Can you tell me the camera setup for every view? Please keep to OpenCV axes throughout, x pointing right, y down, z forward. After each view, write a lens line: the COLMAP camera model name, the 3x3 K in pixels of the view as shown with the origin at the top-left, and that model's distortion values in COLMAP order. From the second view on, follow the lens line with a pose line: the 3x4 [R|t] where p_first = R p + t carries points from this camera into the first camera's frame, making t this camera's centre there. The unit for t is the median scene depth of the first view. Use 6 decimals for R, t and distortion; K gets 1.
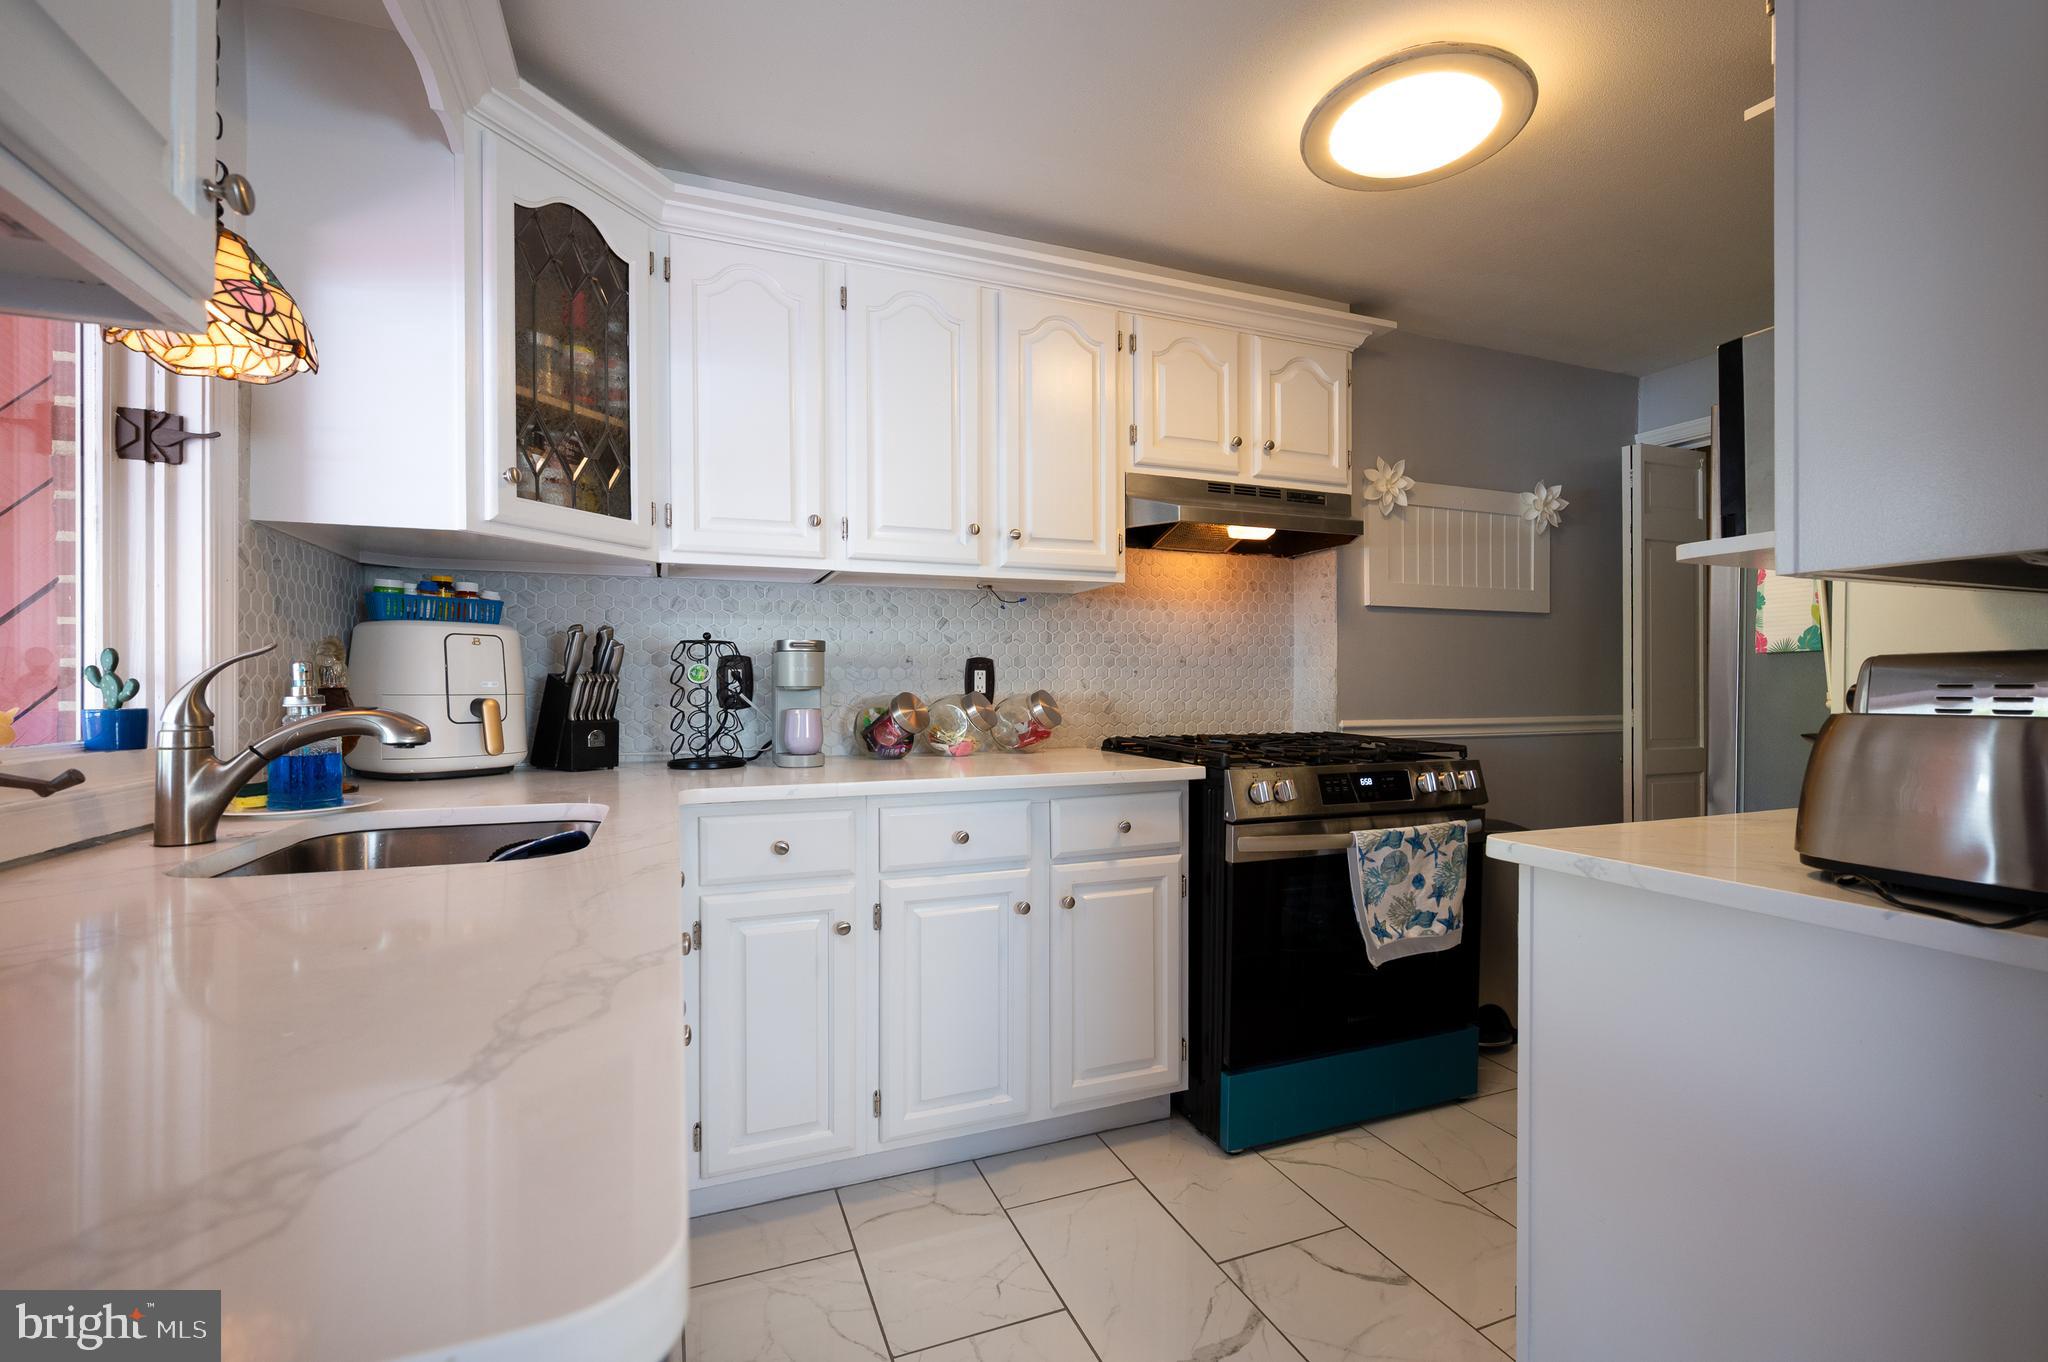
lens RADIAL K [[851.2, 0, 1044.3], [0, 851.2, 689.8], [0, 0, 1]] dist [-0.000125, -0.000240]
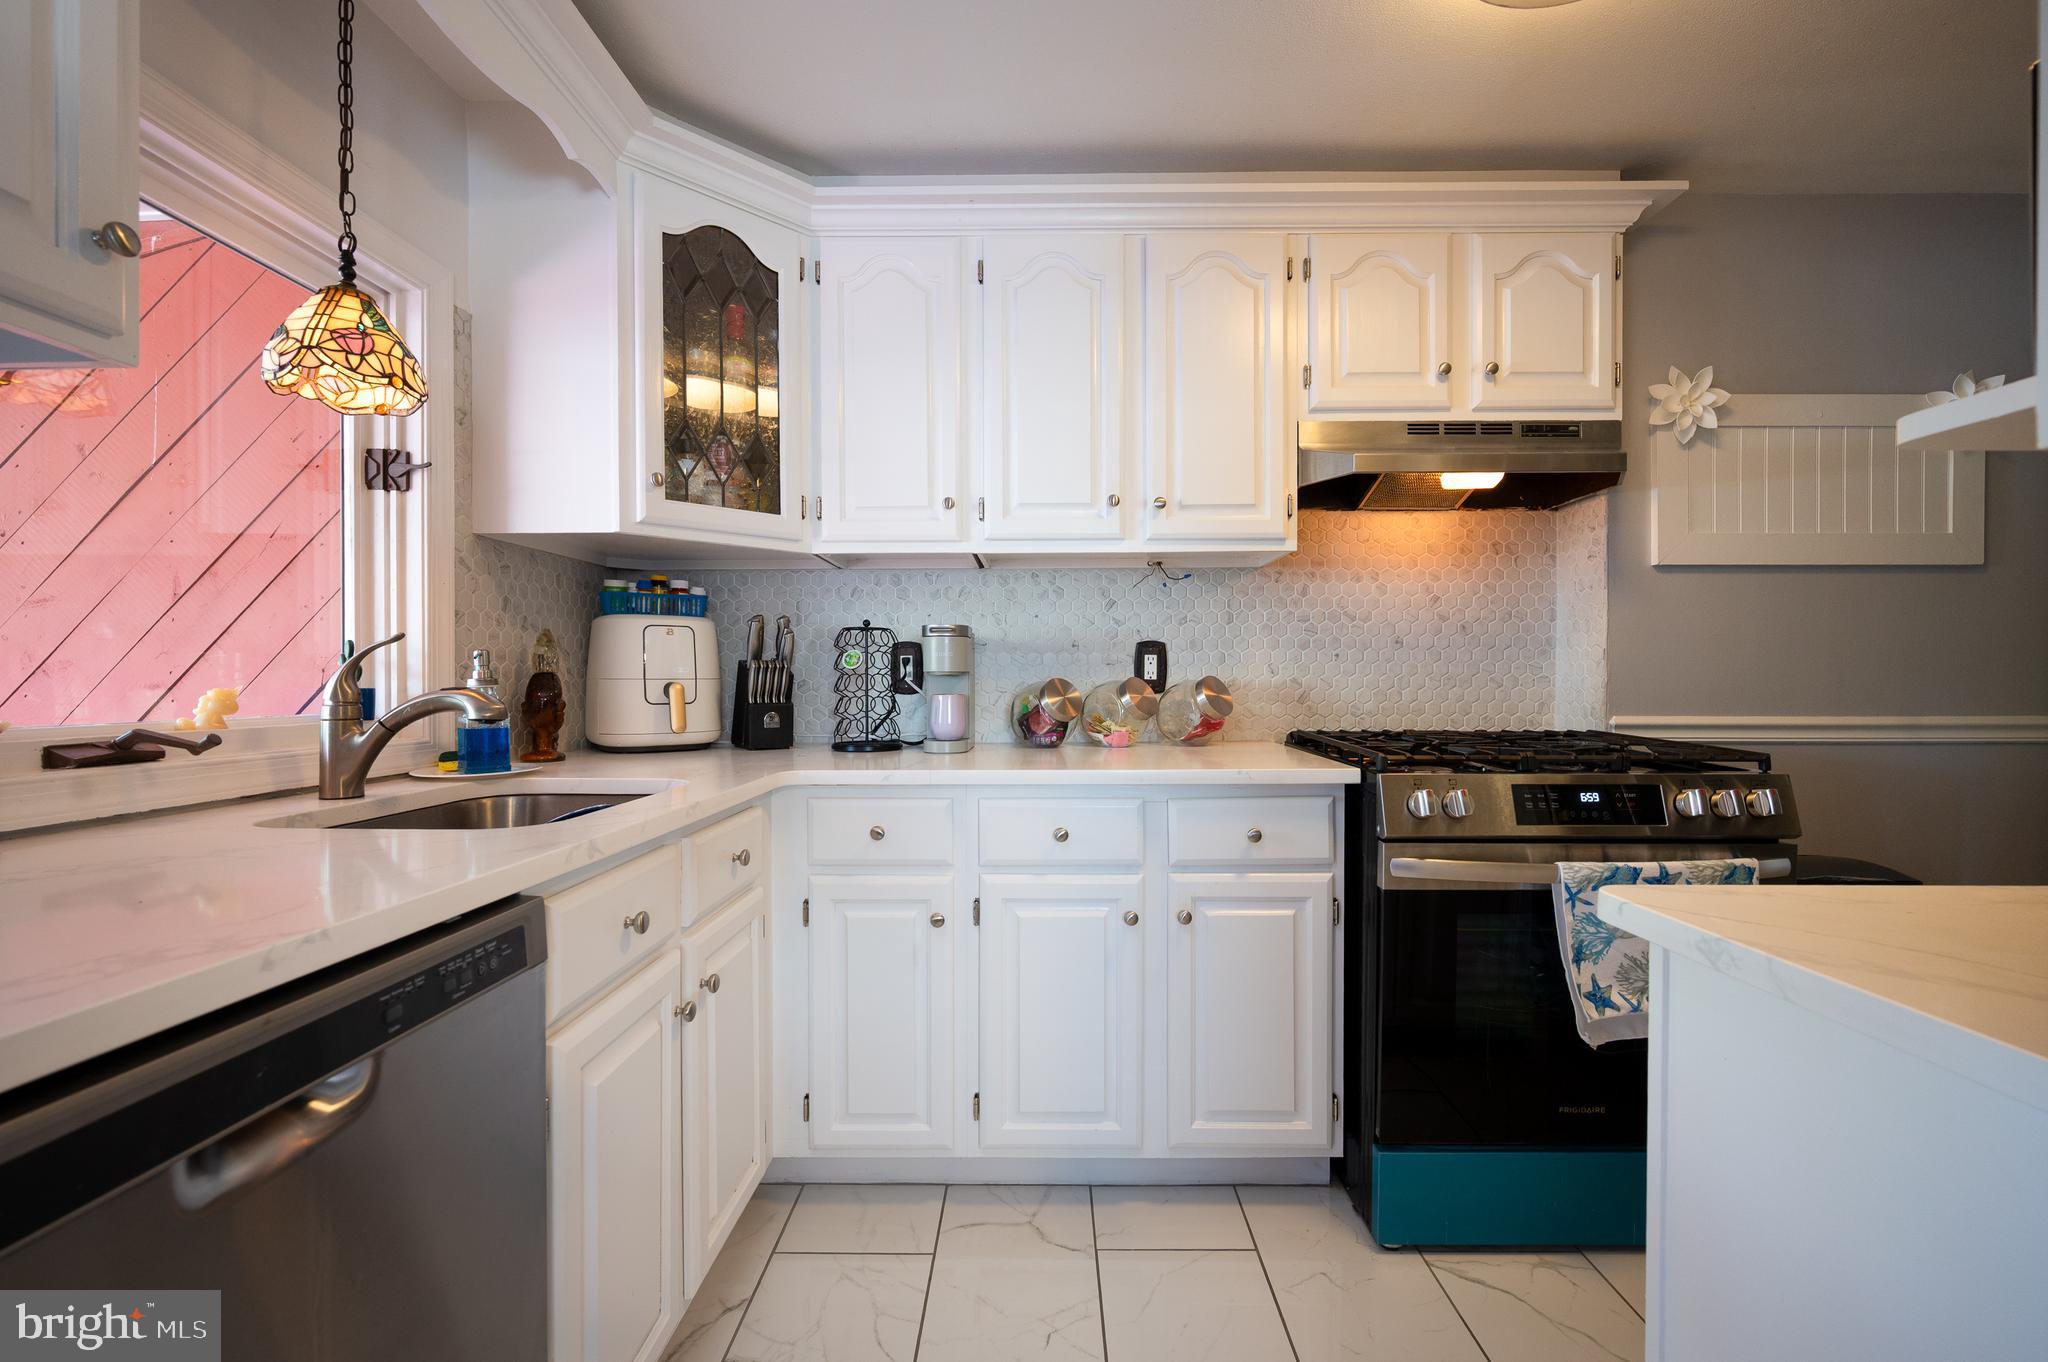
lens RADIAL K [[856.4, 0, 1076.4], [0, 856.4, 684.6], [0, 0, 1]] dist [-0.000771, -0.000084]
pose [[0.930839, 0.004333, -0.365403, 0.223401], [-0.001978, 0.999975, 0.006817, 0.003964], [0.365423, -0.005622, 0.930825, 0.126625]]
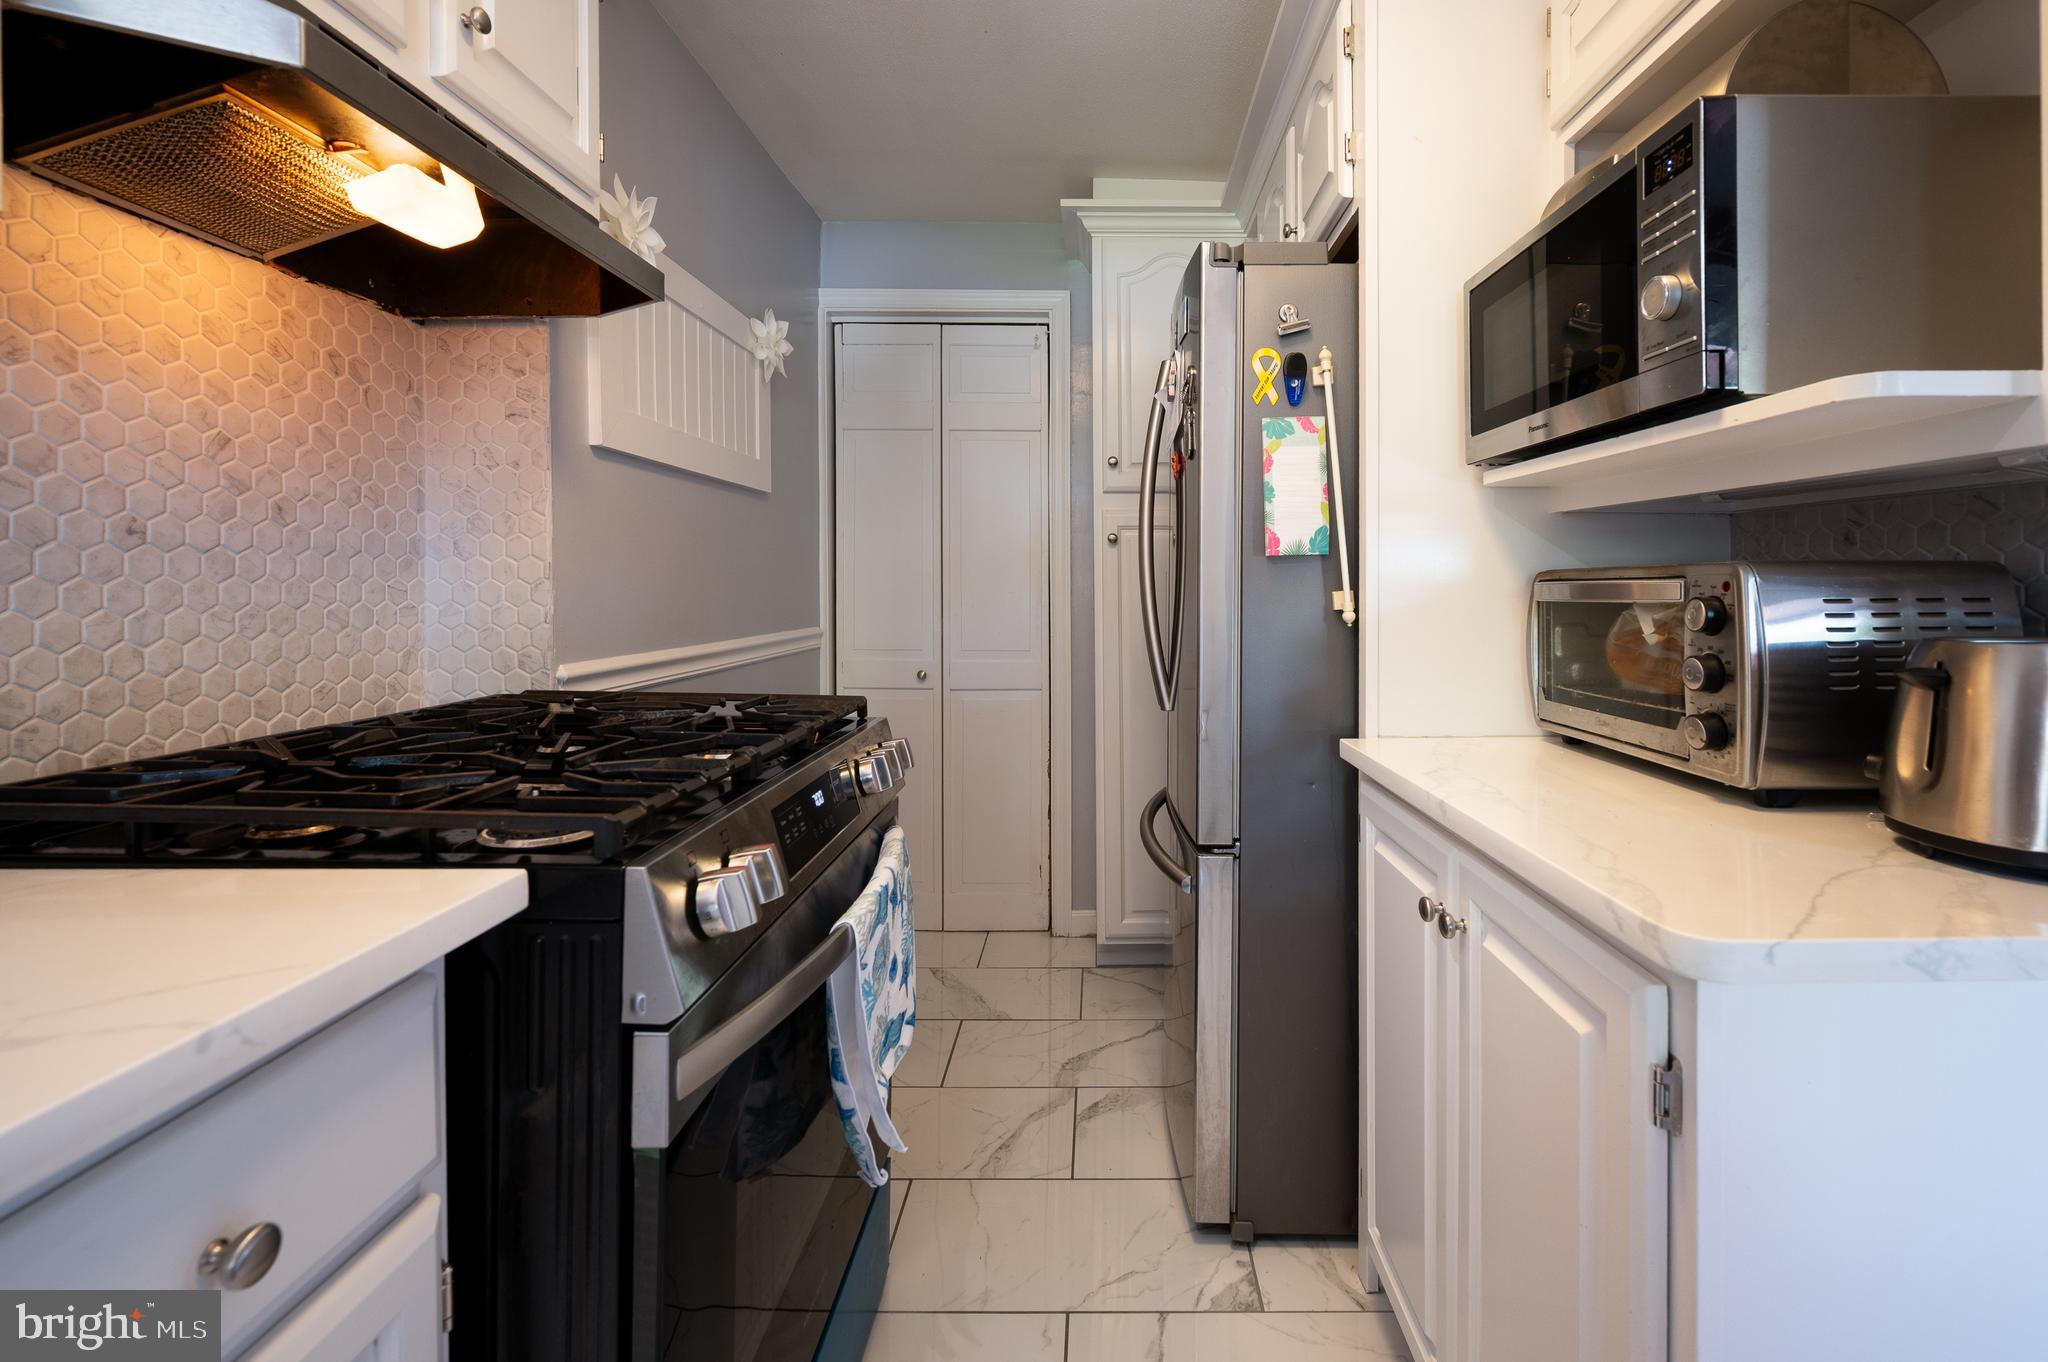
lens RADIAL K [[891.0, 0, 1024.7], [0, 891.0, 587.8], [0, 0, 1]] dist [-0.000309, 0.000013]
pose [[0.393153, -0.004426, 0.919463, -0.035984], [0.006196, 0.999978, 0.002164, -0.011604], [-0.919452, 0.004846, 0.393172, 0.666248]]
